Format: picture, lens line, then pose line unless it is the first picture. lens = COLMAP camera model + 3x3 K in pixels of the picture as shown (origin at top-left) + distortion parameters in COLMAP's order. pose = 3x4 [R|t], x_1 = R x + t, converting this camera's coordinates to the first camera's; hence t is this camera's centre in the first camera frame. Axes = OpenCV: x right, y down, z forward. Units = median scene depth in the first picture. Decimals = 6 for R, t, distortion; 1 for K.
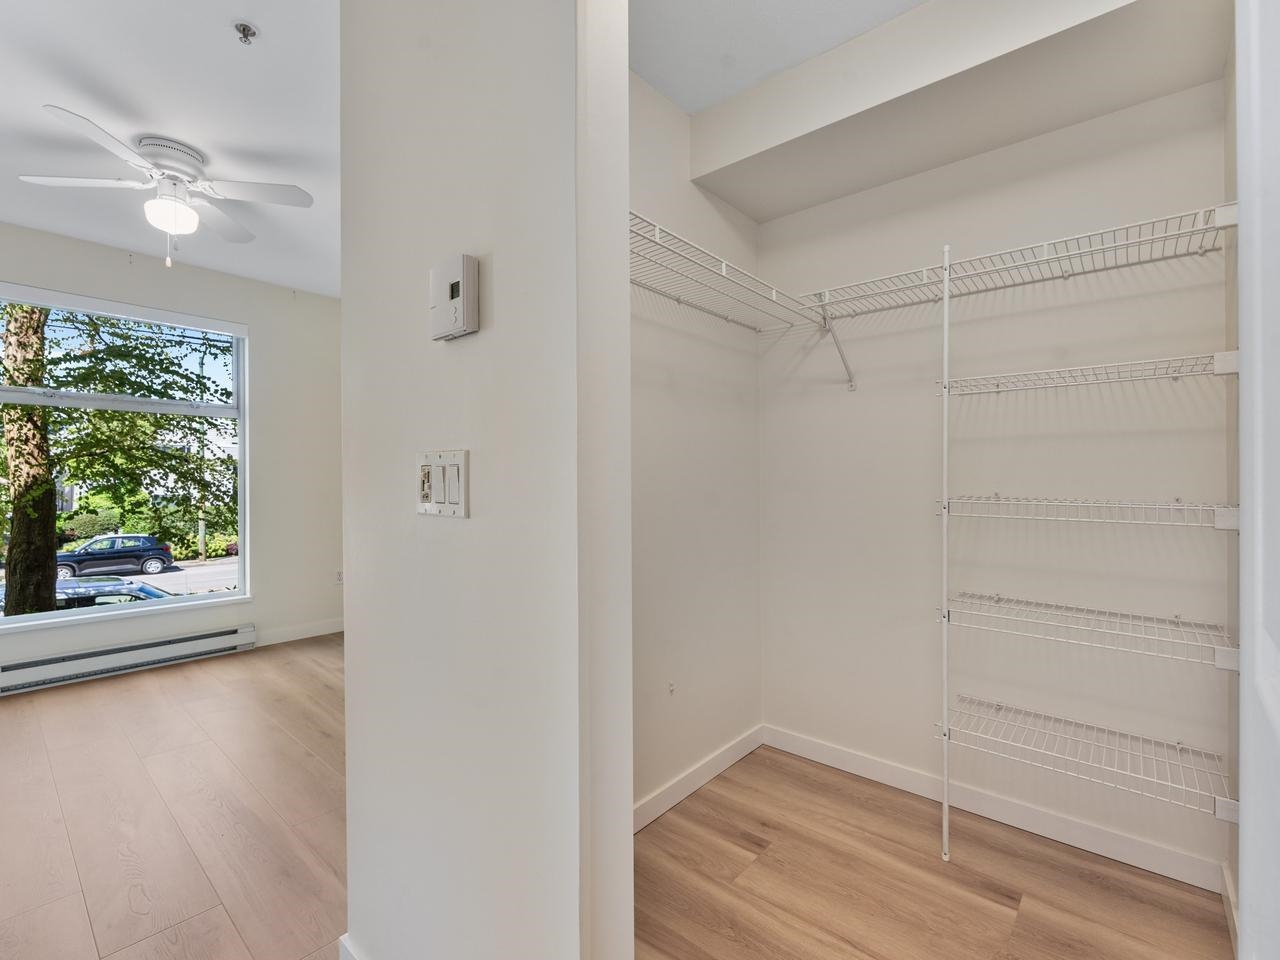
lens RADIAL K [[581.6, 0, 650.2], [0, 581.6, 484.5], [0, 0, 1]] dist [-0.002775, -0.000752]
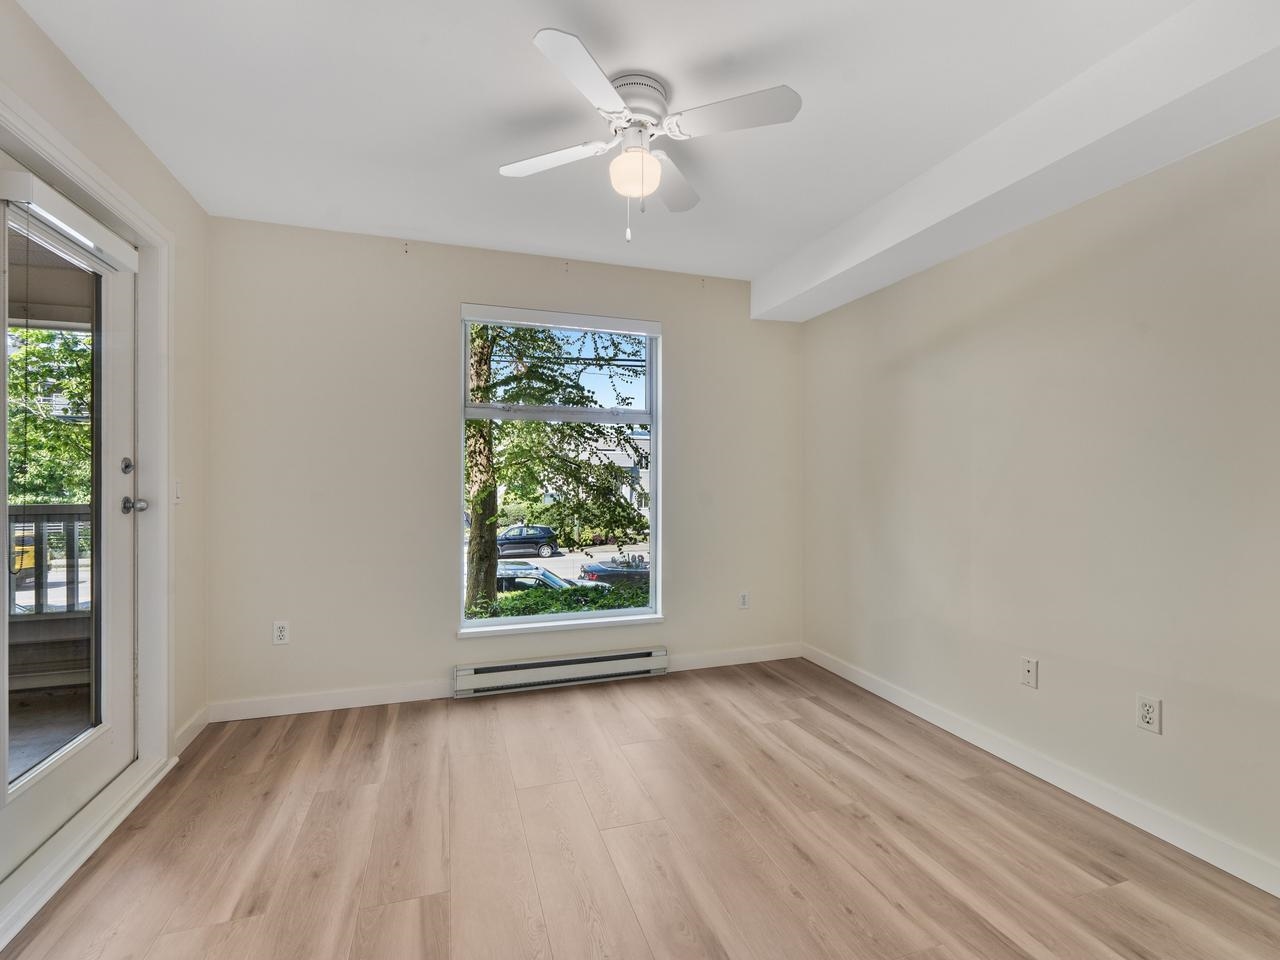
lens RADIAL K [[581.6, 0, 632.4], [0, 581.6, 477.6], [0, 0, 1]] dist [-0.002775, -0.000752]
pose [[0.852722, -0.003080, -0.522355, -0.167135], [-0.002636, 0.999945, -0.010199, -0.012028], [0.522358, 0.010074, 0.852667, 0.127052]]
